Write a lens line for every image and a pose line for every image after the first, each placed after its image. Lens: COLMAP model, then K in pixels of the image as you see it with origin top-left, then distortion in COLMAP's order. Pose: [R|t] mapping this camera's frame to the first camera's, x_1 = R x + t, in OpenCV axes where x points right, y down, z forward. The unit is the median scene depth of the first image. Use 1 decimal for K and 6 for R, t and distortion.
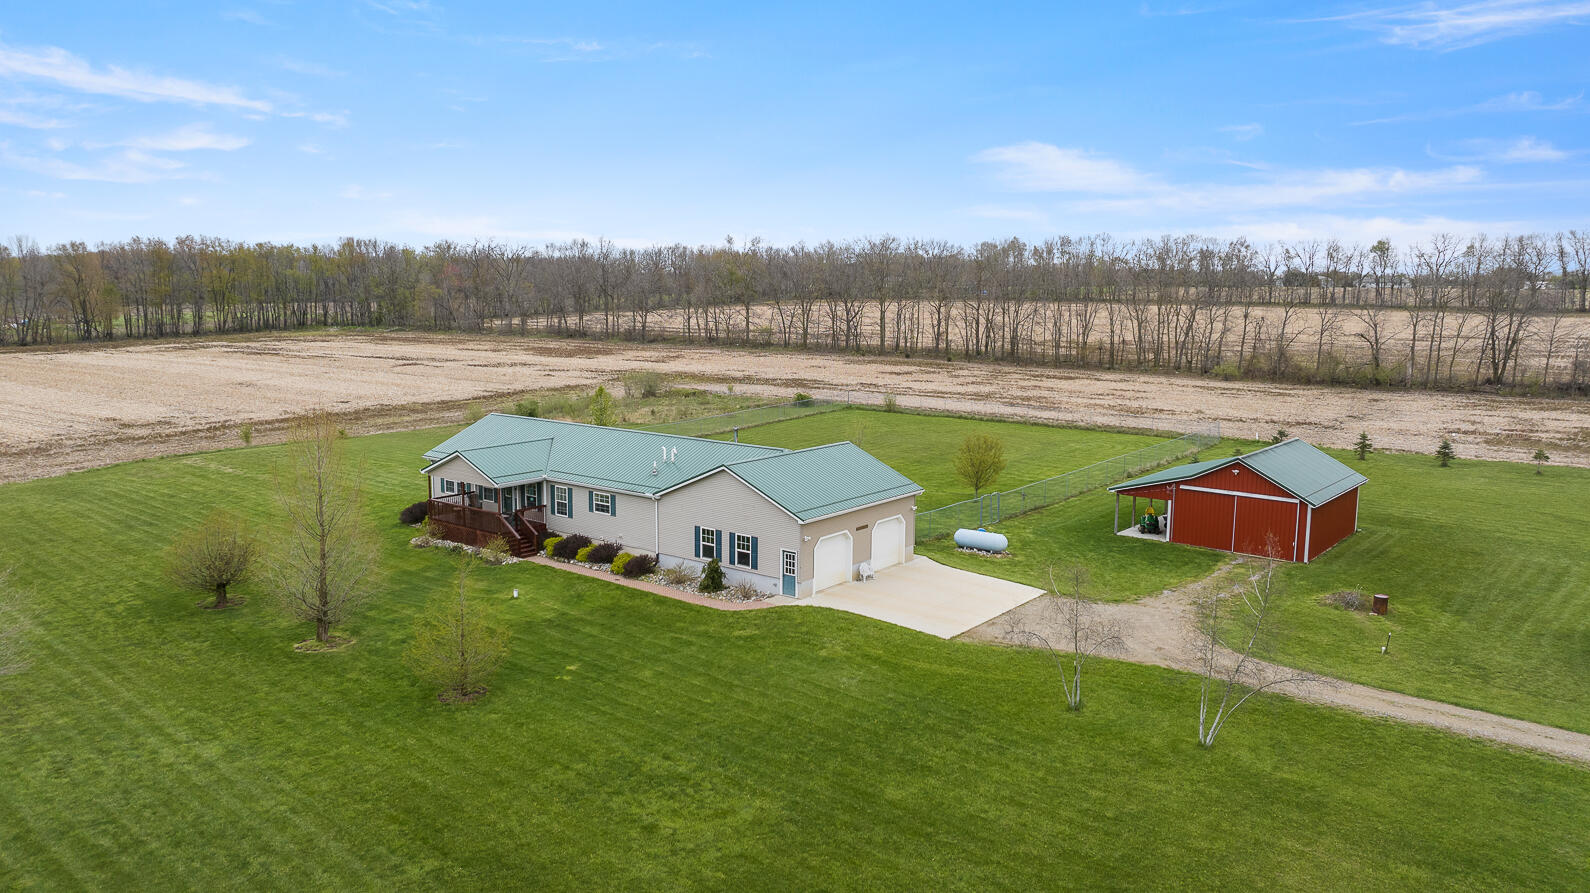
lens RADIAL K [[1118.9, 0, 795.0], [0, 1118.9, 446.5], [0, 0, 1]] dist [-0.016596, -0.000204]
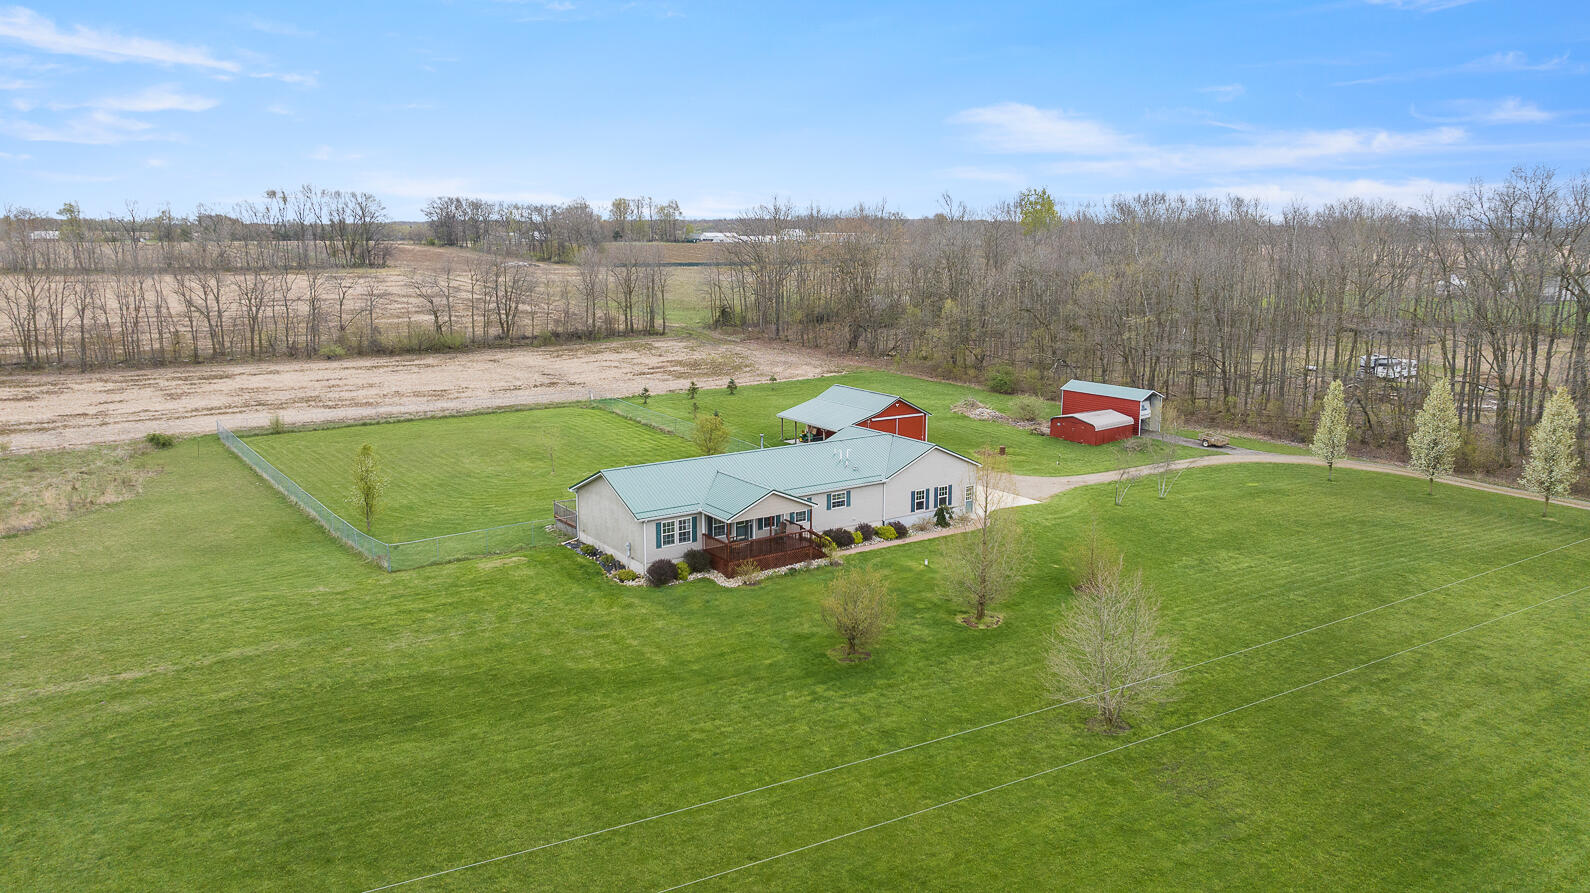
lens RADIAL K [[1118.9, 0, 795.0], [0, 1118.9, 446.5], [0, 0, 1]] dist [-0.016596, -0.000204]
pose [[0.289192, -0.187871, 0.938655, -1.412254], [0.137142, 0.978569, 0.153608, -0.220438], [-0.947397, 0.084307, 0.308759, 0.637599]]
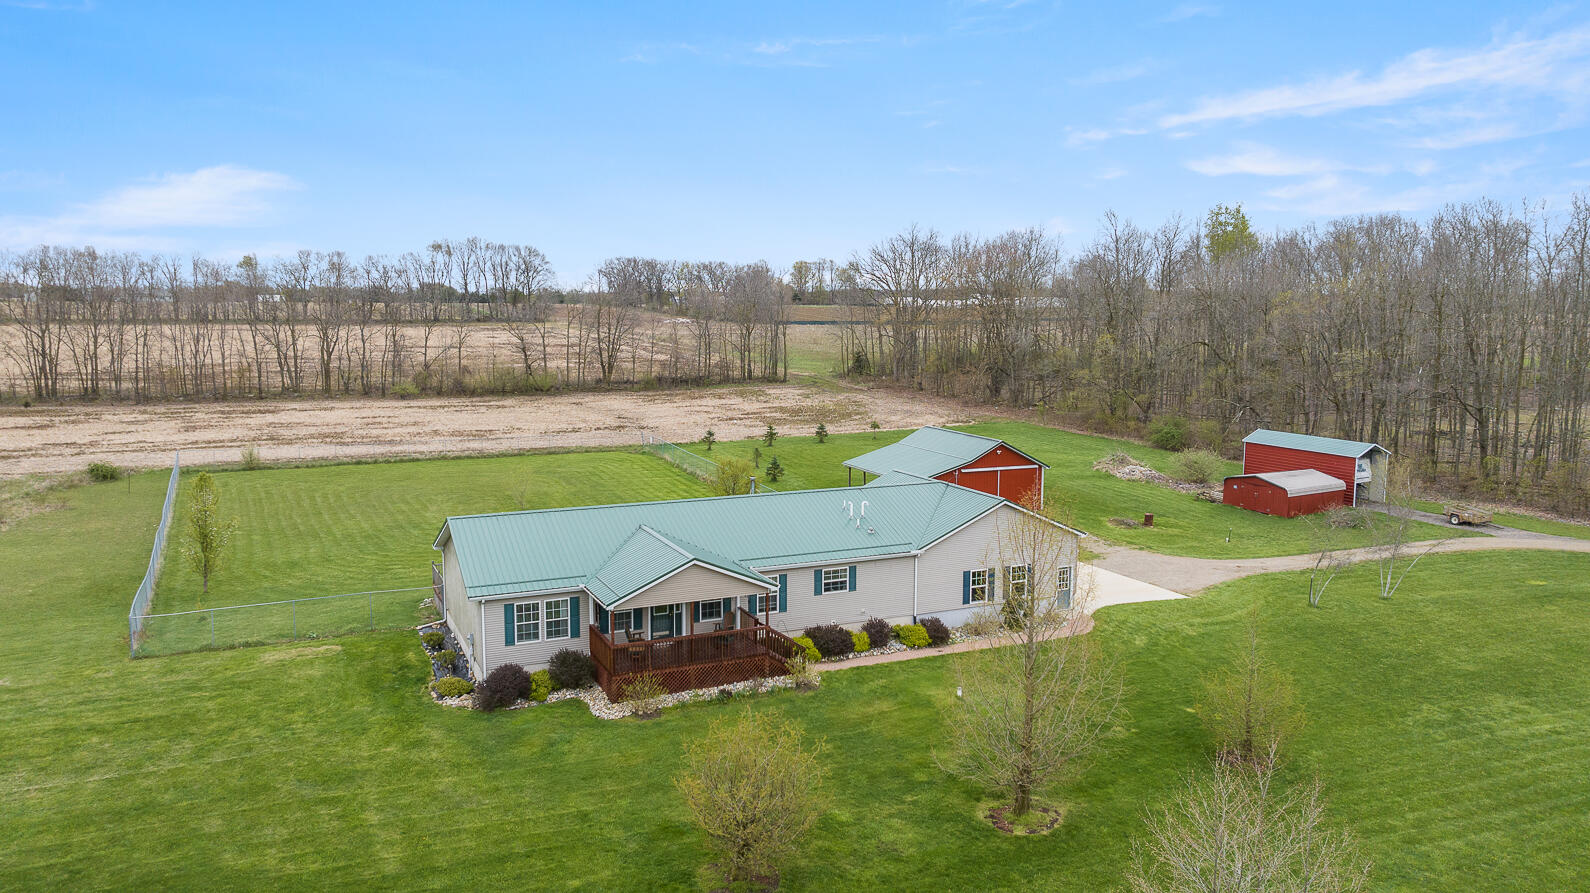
lens RADIAL K [[1118.9, 0, 795.0], [0, 1118.9, 446.5], [0, 0, 1]] dist [-0.016596, -0.000204]
pose [[0.452836, -0.118571, 0.883674, -0.909032], [0.127806, 0.989515, 0.067280, -0.107321], [-0.882386, 0.082472, 0.463242, 0.634169]]
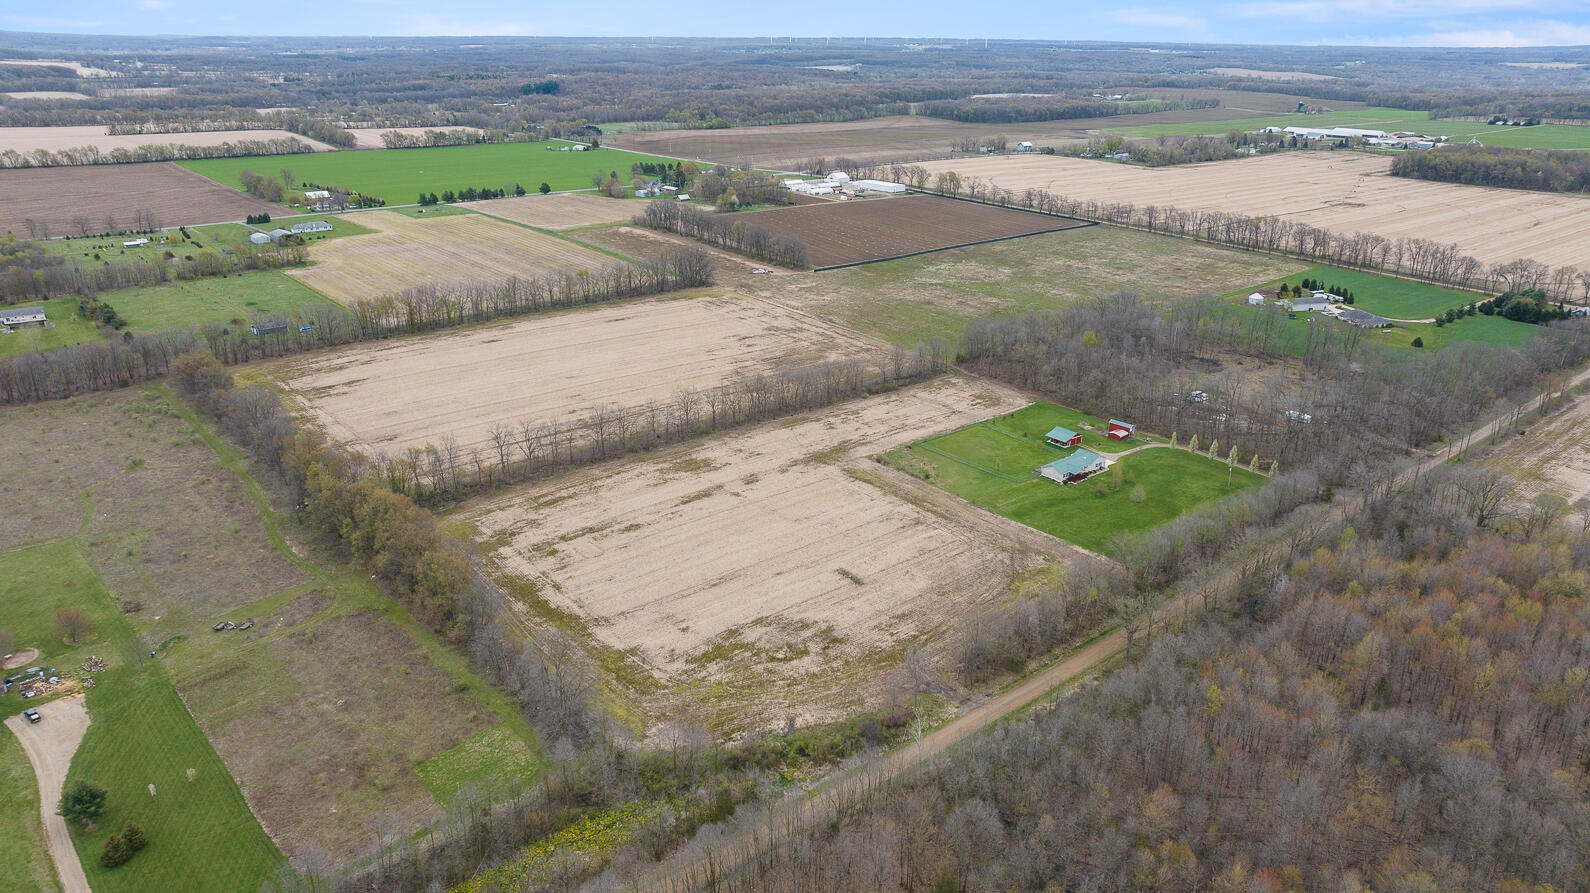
lens RADIAL K [[1118.9, 0, 795.0], [0, 1118.9, 446.5], [0, 0, 1]] dist [-0.016596, -0.000204]
pose [[0.213709, -0.345118, 0.913905, -7.454009], [0.134987, 0.936976, 0.322265, -2.781335], [-0.967526, 0.054494, 0.246826, 1.030987]]
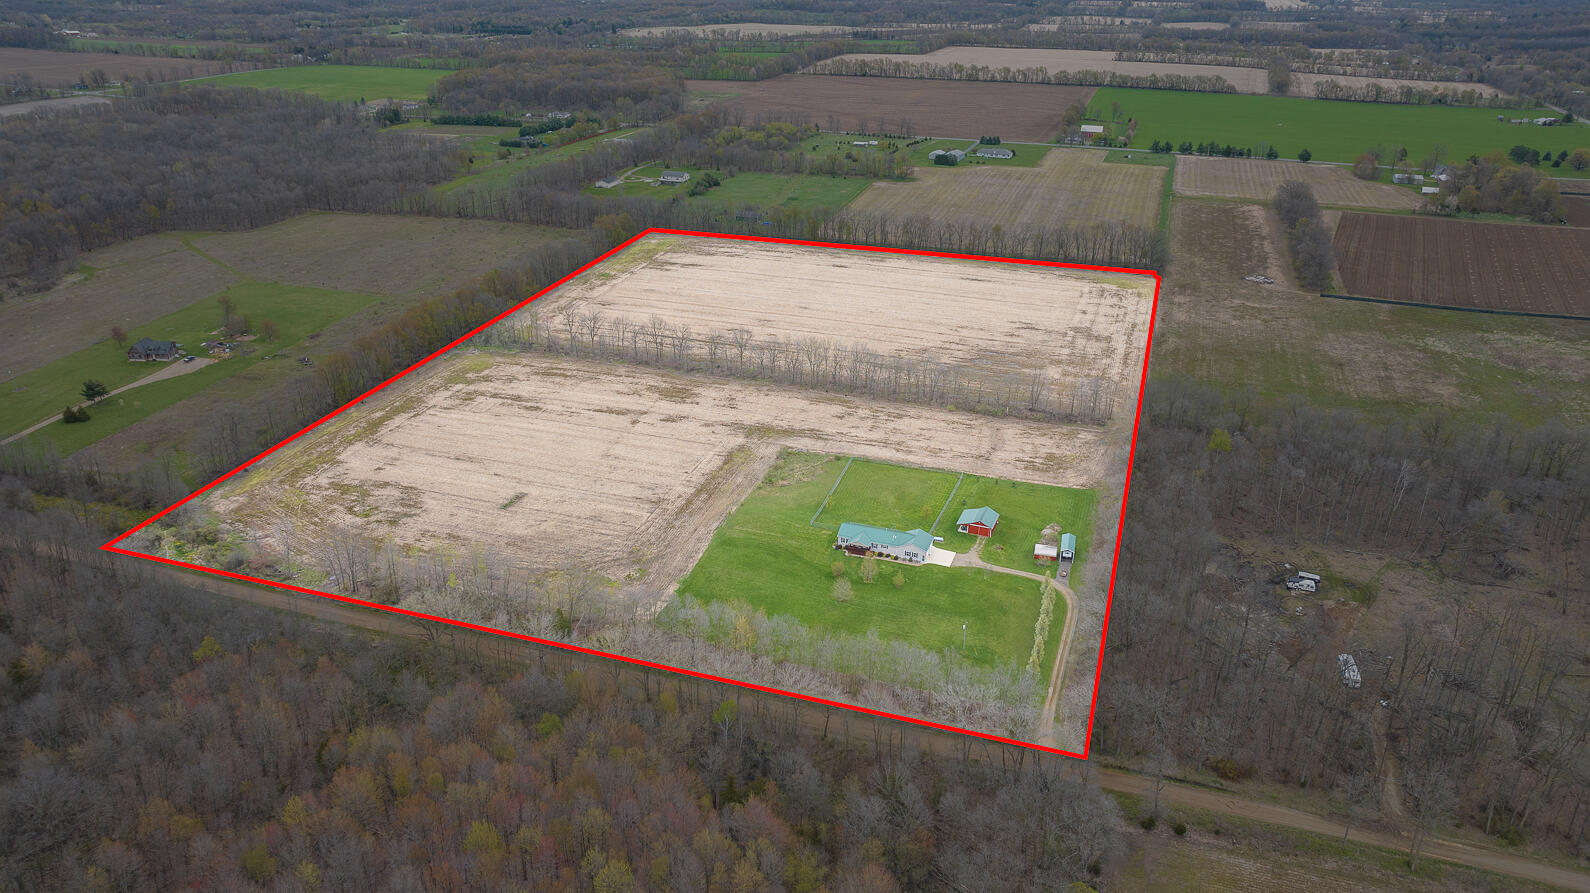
lens RADIAL K [[1118.9, 0, 795.0], [0, 1118.9, 446.5], [0, 0, 1]] dist [-0.016596, -0.000204]
pose [[0.949538, -0.127197, 0.286701, -2.269080], [0.045473, 0.960249, 0.275416, -2.127972], [-0.310337, -0.248481, 0.917577, -4.192417]]
